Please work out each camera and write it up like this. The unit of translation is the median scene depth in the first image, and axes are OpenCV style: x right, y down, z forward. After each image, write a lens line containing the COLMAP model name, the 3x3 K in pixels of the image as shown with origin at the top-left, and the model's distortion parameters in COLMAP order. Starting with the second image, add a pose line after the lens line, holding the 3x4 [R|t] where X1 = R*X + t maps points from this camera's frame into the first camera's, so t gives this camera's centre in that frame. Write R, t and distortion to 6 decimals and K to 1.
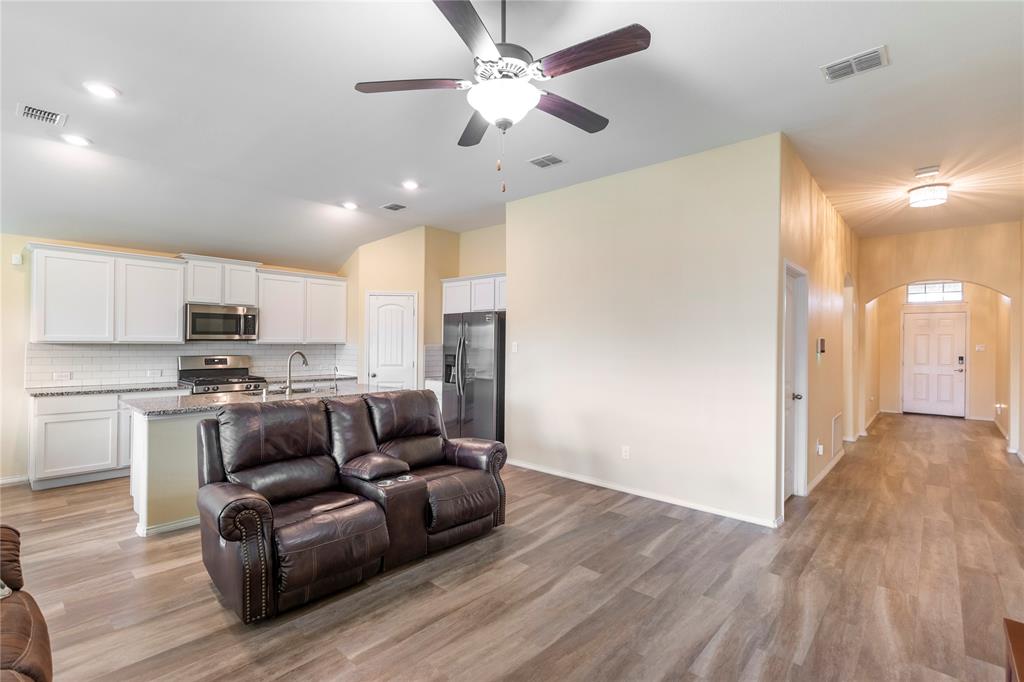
lens RADIAL K [[483.7, 0, 503.8], [0, 483.7, 347.2], [0, 0, 1]] dist [0.010612, -0.000596]
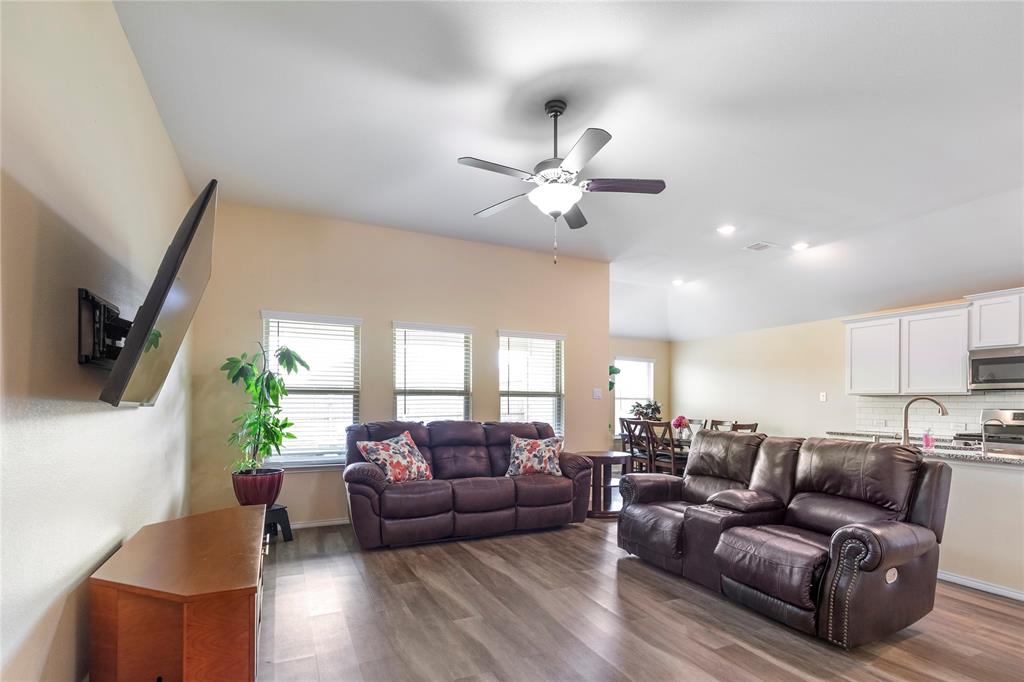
lens RADIAL K [[483.7, 0, 496.4], [0, 483.7, 402.6], [0, 0, 1]] dist [0.010612, -0.000596]
pose [[-0.409473, -0.016288, -0.912177, 0.492296], [-0.030673, 0.999521, -0.004078, 0.035617], [0.911807, 0.026310, -0.409776, 0.527776]]
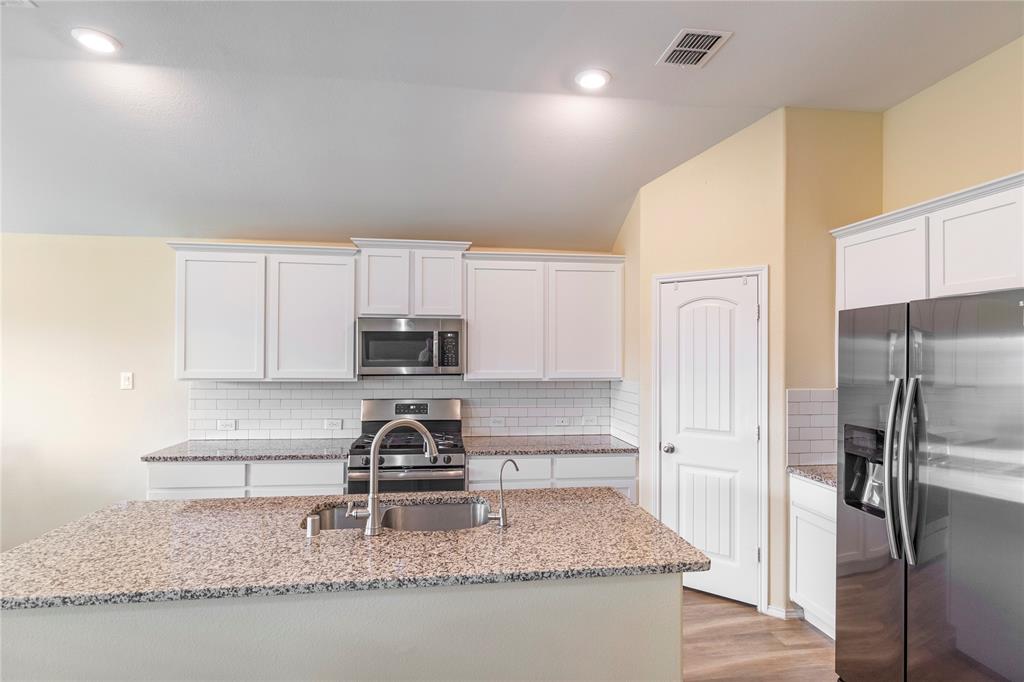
lens RADIAL K [[521.8, 0, 510.6], [0, 521.8, 349.4], [0, 0, 1]] dist [-0.001411, -0.000428]
pose [[0.772403, -0.014426, -0.634969, -0.068917], [-0.004893, 0.999577, -0.028661, -0.027977], [0.635114, 0.025244, 0.772006, 0.560390]]
